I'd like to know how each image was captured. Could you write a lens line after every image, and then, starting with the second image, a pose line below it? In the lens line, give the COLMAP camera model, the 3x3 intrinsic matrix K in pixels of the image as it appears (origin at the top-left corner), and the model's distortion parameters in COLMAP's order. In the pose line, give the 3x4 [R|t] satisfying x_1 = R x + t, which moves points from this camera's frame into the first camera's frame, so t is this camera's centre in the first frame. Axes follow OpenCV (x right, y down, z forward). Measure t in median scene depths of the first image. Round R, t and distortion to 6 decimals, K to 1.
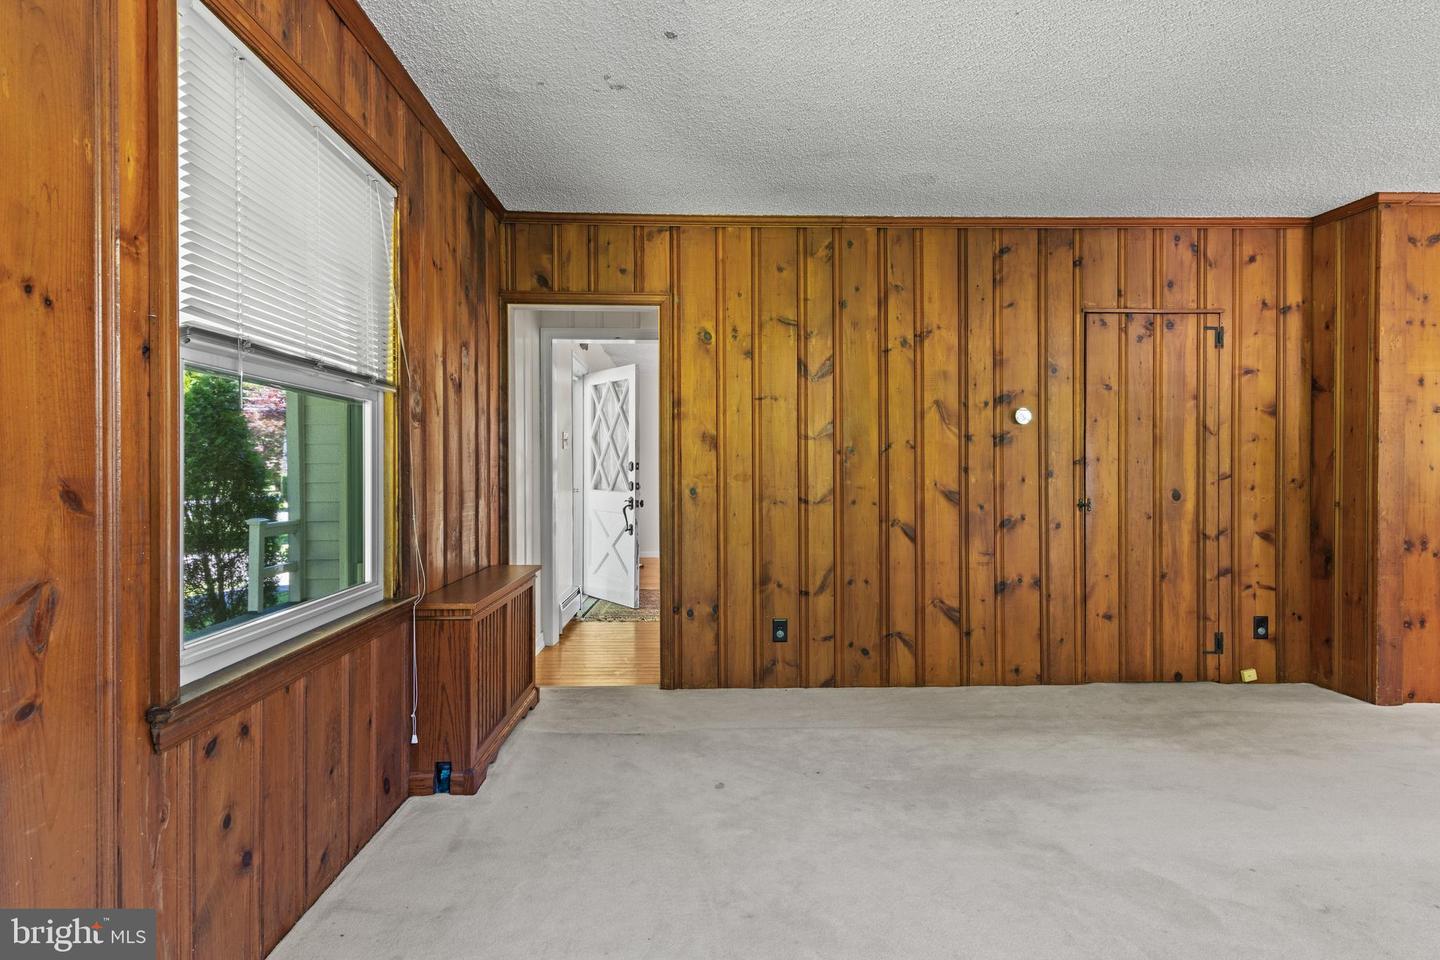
lens RADIAL K [[734.6, 0, 710.5], [0, 734.6, 477.5], [0, 0, 1]] dist [0.010725, -0.002417]
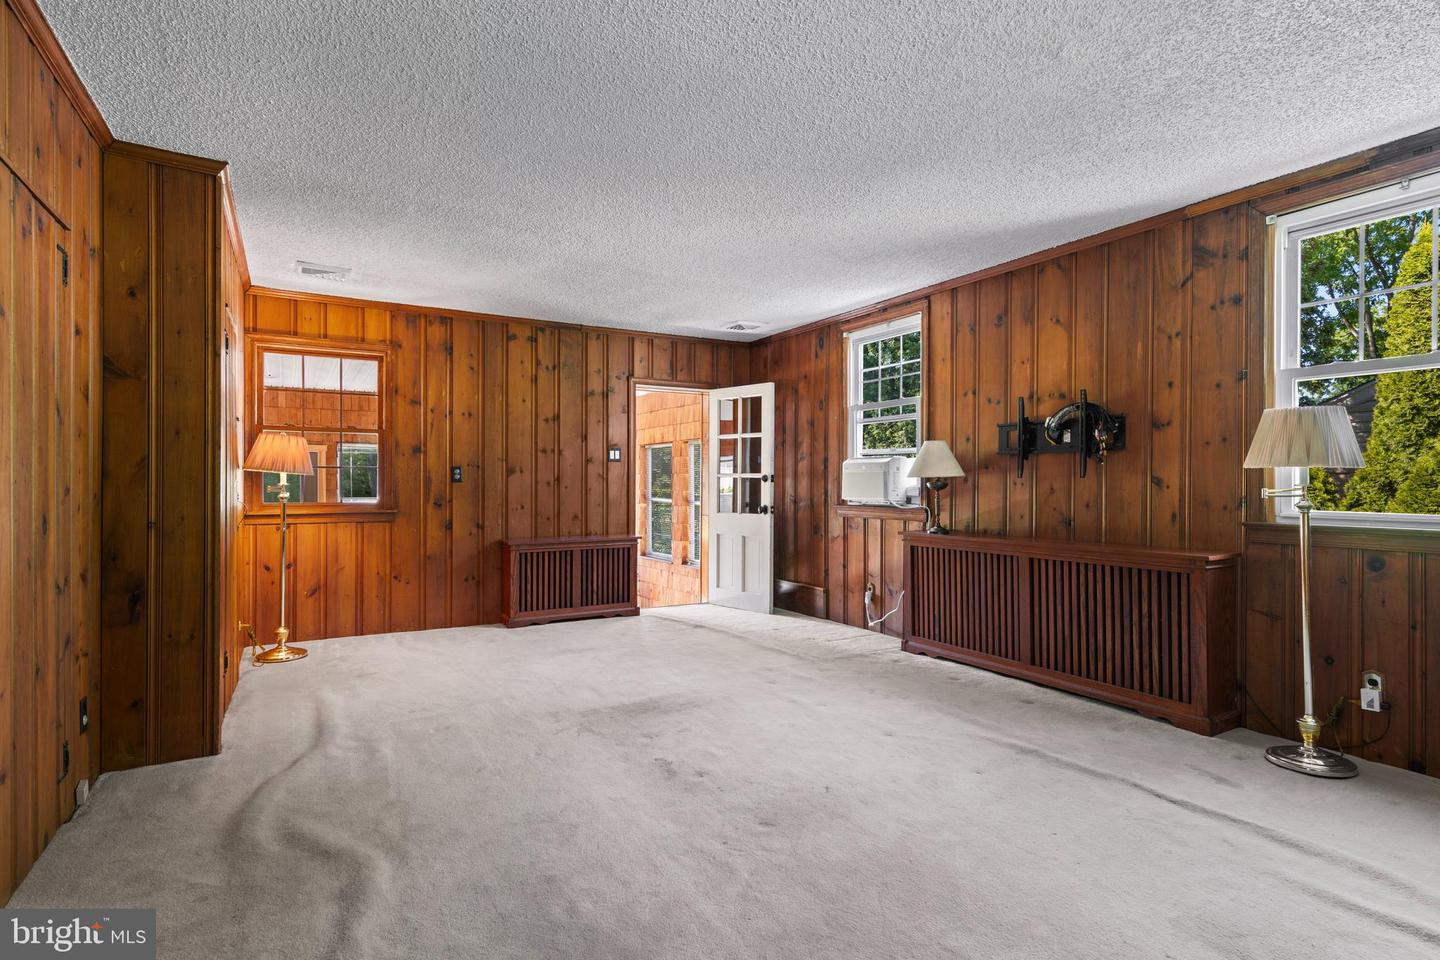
lens RADIAL K [[734.6, 0, 719.6], [0, 734.6, 483.7], [0, 0, 1]] dist [0.010725, -0.002417]
pose [[-0.470474, 0.002000, 0.882411, -0.123775], [0.009135, 0.999955, 0.002604, -0.004068], [-0.882366, 0.009286, -0.470471, 0.816177]]
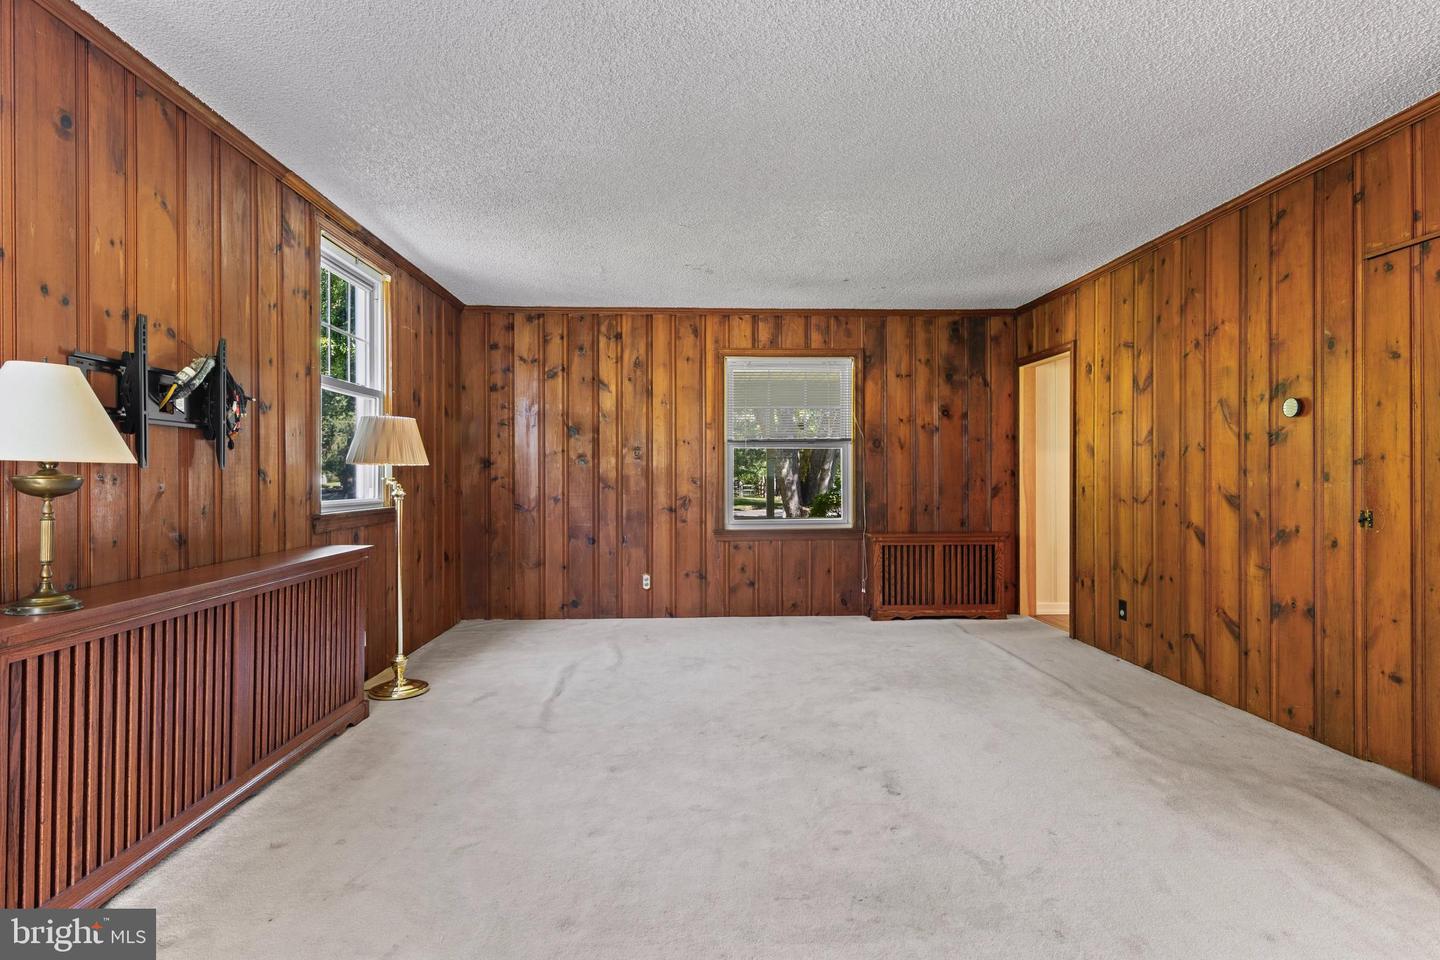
lens RADIAL K [[734.6, 0, 722.1], [0, 734.6, 474.1], [0, 0, 1]] dist [0.010725, -0.002417]
pose [[0.015804, -0.000144, -0.999875, 1.251602], [-0.006849, 0.999977, -0.000252, -0.003265], [0.999852, 0.006852, 0.015802, 0.342234]]
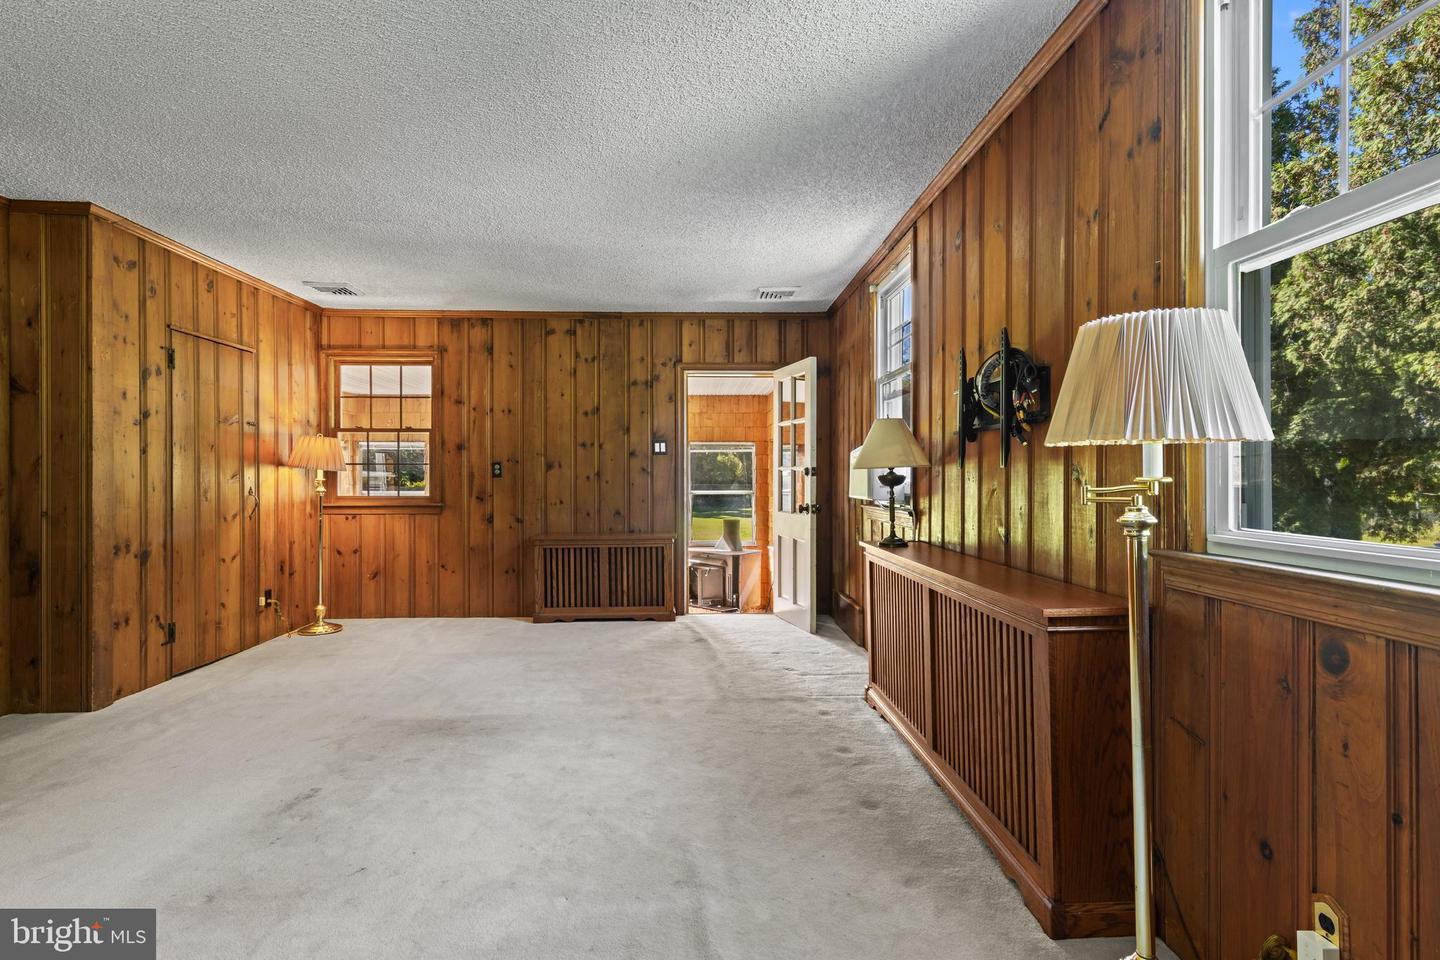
lens RADIAL K [[734.6, 0, 724.4], [0, 734.6, 479.0], [0, 0, 1]] dist [0.010725, -0.002417]
pose [[-0.008754, 0.001015, 0.999961, -0.102809], [0.012158, 0.999926, -0.000908, 0.002838], [-0.999888, 0.012150, -0.008766, 0.135329]]
